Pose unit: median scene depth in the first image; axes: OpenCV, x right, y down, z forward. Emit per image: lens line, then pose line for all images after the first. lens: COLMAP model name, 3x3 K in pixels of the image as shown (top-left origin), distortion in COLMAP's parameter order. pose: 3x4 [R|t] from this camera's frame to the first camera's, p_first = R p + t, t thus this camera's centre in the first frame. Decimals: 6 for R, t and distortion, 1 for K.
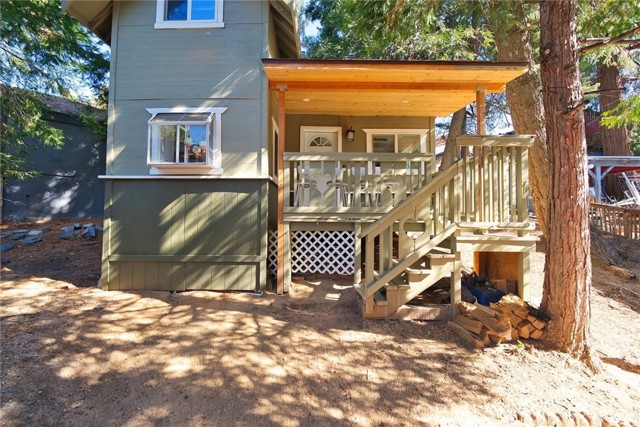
lens RADIAL K [[258.8, 0, 316.8], [0, 258.8, 209.0], [0, 0, 1]] dist [-0.010220, -0.000092]
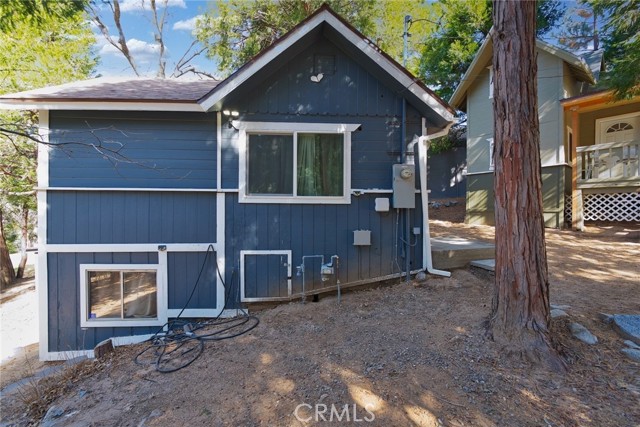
lens RADIAL K [[260.6, 0, 318.5], [0, 260.6, 212.4], [0, 0, 1]] dist [-0.008963, -0.000579]
pose [[0.592567, 0.002571, -0.805517, 0.232732], [0.030966, 0.999183, 0.025968, 0.110110], [0.804926, -0.040331, 0.592003, -1.383337]]
